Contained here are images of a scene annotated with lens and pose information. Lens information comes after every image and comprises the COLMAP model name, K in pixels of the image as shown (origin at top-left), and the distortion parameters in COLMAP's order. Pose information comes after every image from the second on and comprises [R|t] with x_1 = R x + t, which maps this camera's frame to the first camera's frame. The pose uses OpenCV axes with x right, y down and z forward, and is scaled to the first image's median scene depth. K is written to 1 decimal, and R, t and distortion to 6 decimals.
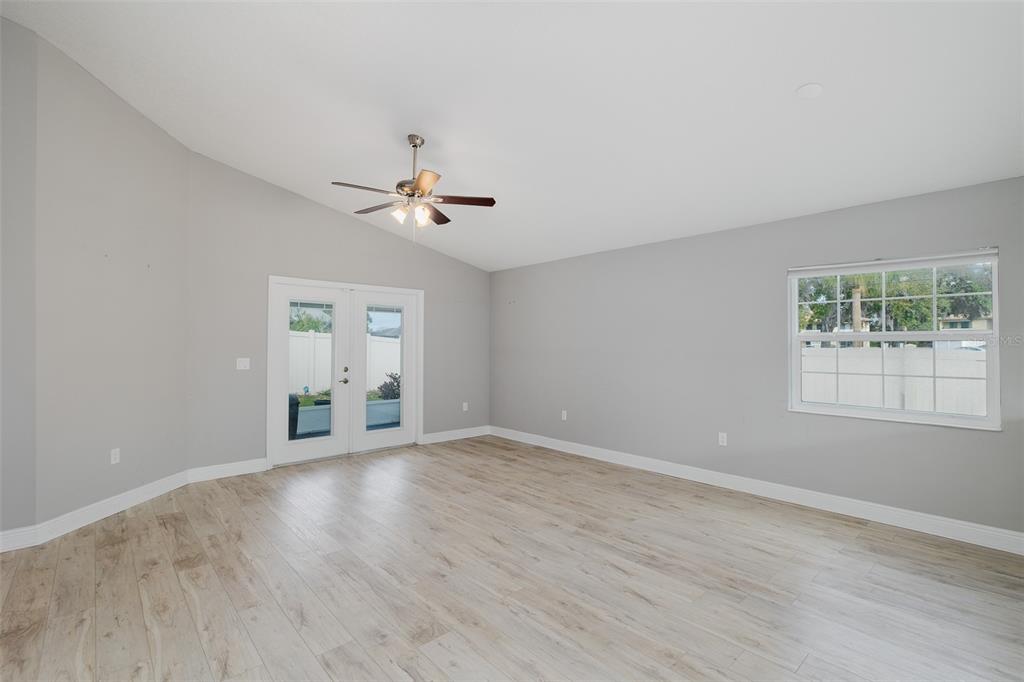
lens RADIAL K [[463.7, 0, 481.6], [0, 463.7, 348.9], [0, 0, 1]] dist [-0.001311, 0.000211]
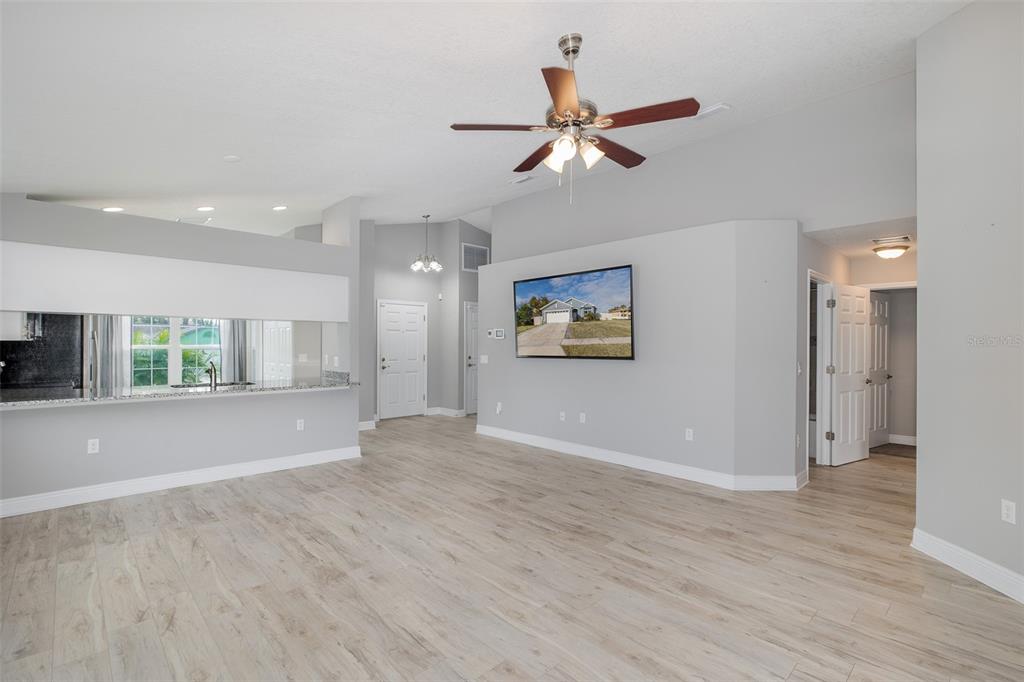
lens RADIAL K [[474.4, 0, 529.9], [0, 474.4, 342.9], [0, 0, 1]] dist [-0.002108, 0.000004]
pose [[-0.991601, -0.006869, -0.129154, 0.003975], [-0.007558, 0.999960, 0.004850, -0.017959], [0.129116, 0.005785, -0.991613, 1.769780]]
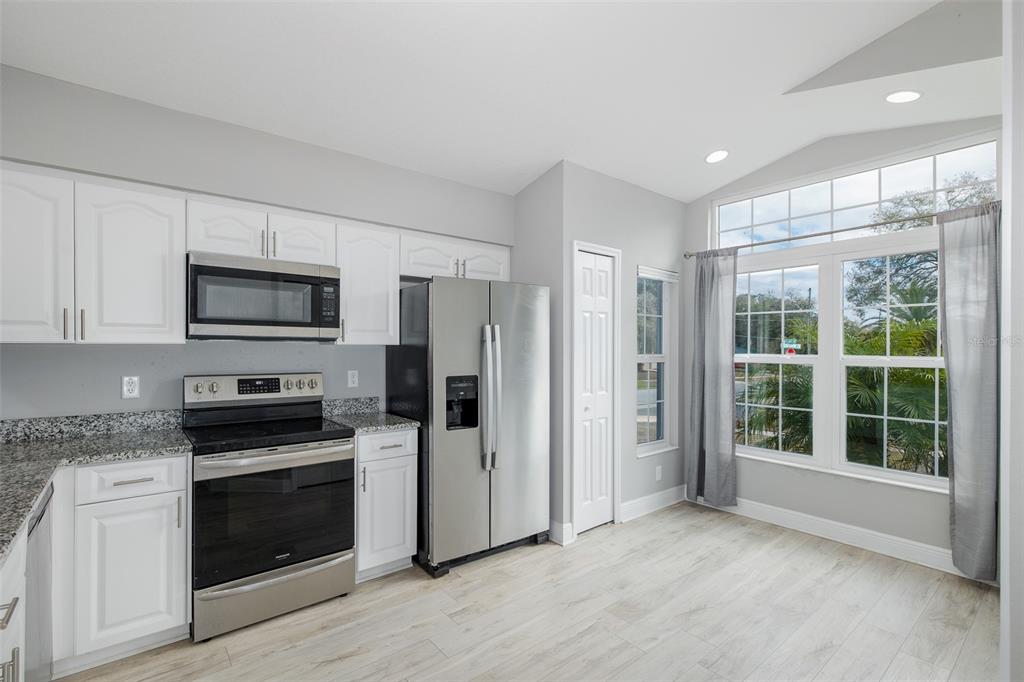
lens RADIAL K [[474.4, 0, 529.9], [0, 474.4, 342.9], [0, 0, 1]] dist [-0.002108, 0.000004]
pose [[-0.012508, 0.007968, 0.999890, 0.488085], [0.004444, 0.999959, -0.007913, -0.002282], [-0.999912, 0.004344, -0.012543, -0.048894]]
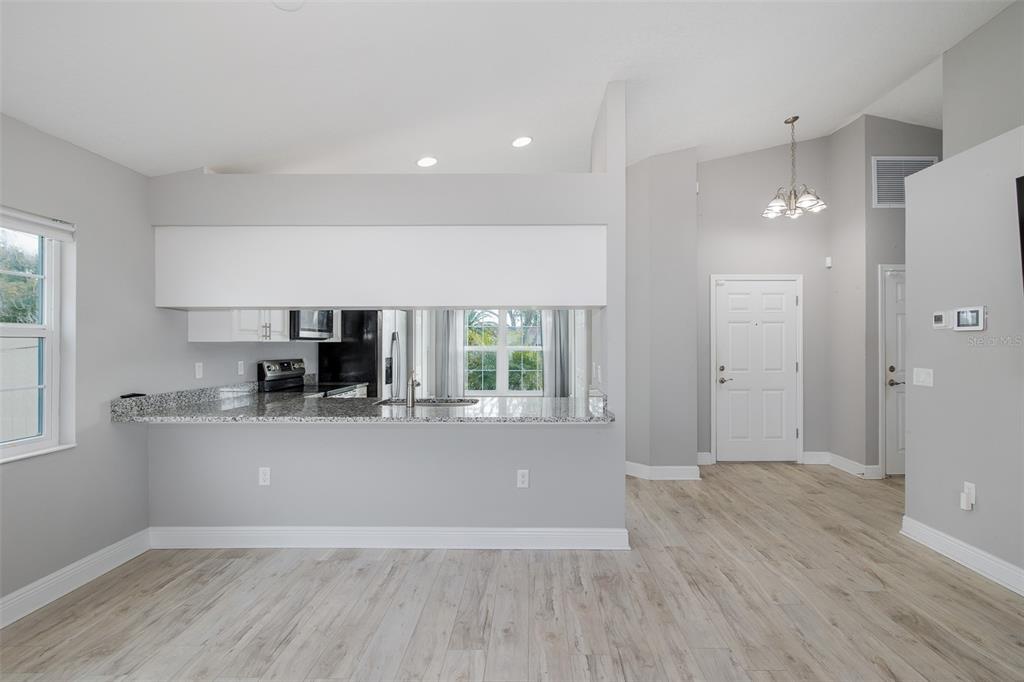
lens RADIAL K [[474.4, 0, 529.9], [0, 474.4, 342.9], [0, 0, 1]] dist [-0.002108, 0.000004]
pose [[-0.778852, -0.000457, 0.627208, -0.046825], [0.003575, 0.999980, 0.005167, -0.009770], [-0.627198, 0.006267, -0.778835, 0.933811]]
